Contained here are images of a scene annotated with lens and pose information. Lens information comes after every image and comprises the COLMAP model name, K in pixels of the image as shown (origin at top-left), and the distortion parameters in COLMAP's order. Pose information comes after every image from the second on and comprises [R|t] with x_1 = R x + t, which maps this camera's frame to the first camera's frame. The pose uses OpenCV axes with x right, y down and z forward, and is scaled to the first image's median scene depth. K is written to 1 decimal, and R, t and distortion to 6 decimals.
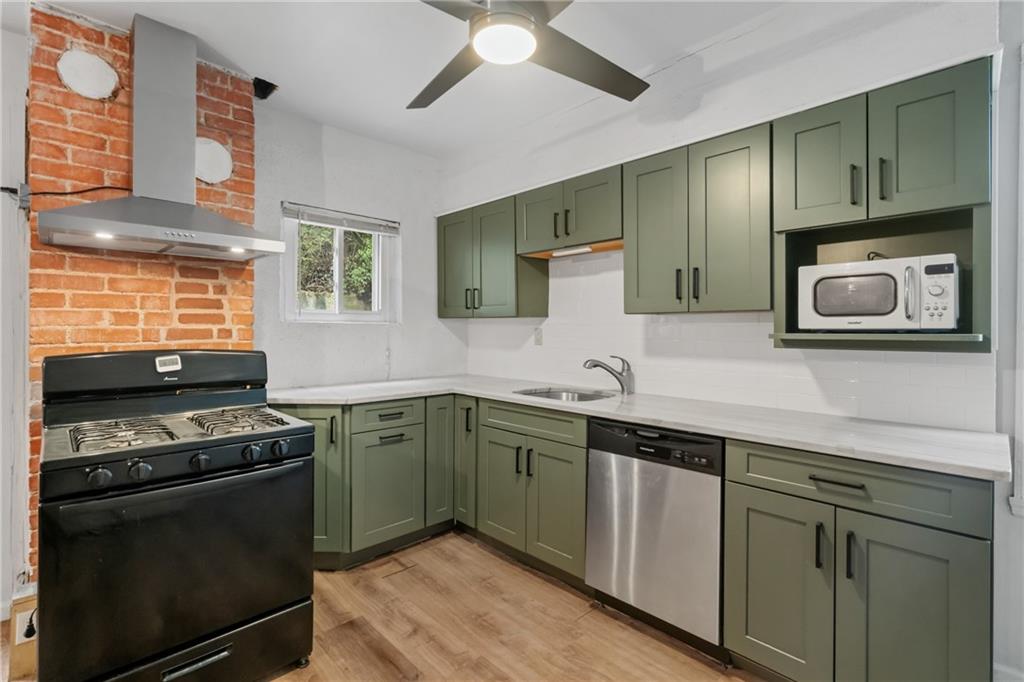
lens RADIAL K [[468.1, 0, 509.4], [0, 468.1, 332.8], [0, 0, 1]] dist [-0.010240, 0.003782]
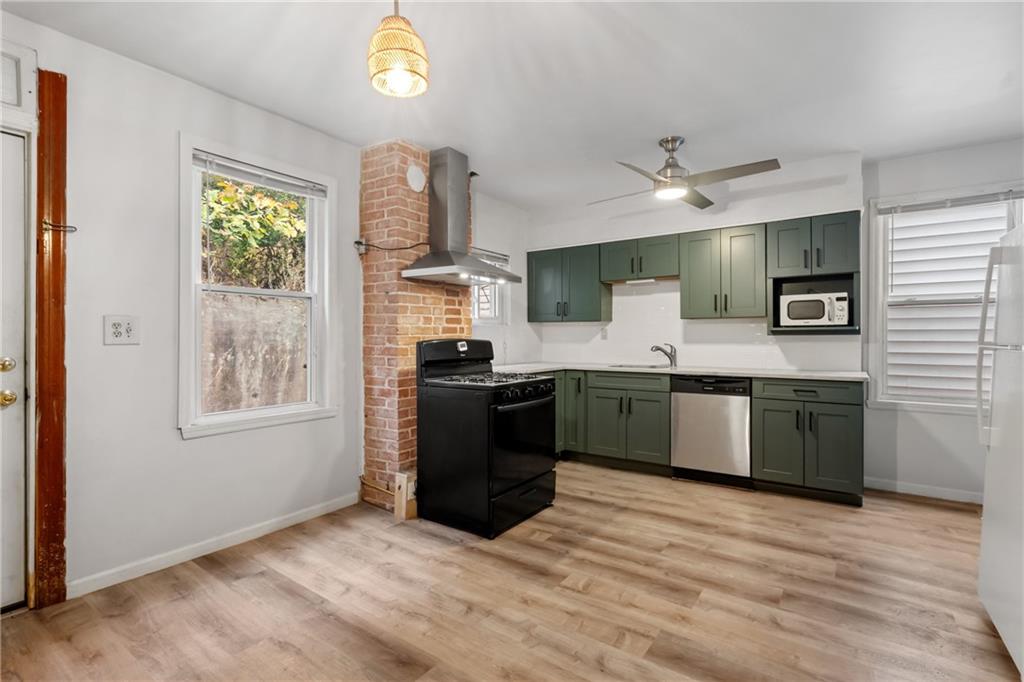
lens RADIAL K [[468.1, 0, 514.5], [0, 468.1, 341.5], [0, 0, 1]] dist [-0.010240, 0.003782]
pose [[0.981849, -0.007387, 0.189520, -0.861960], [0.006851, 0.999970, 0.003480, 0.043044], [-0.189540, -0.002119, 0.981871, -0.750322]]
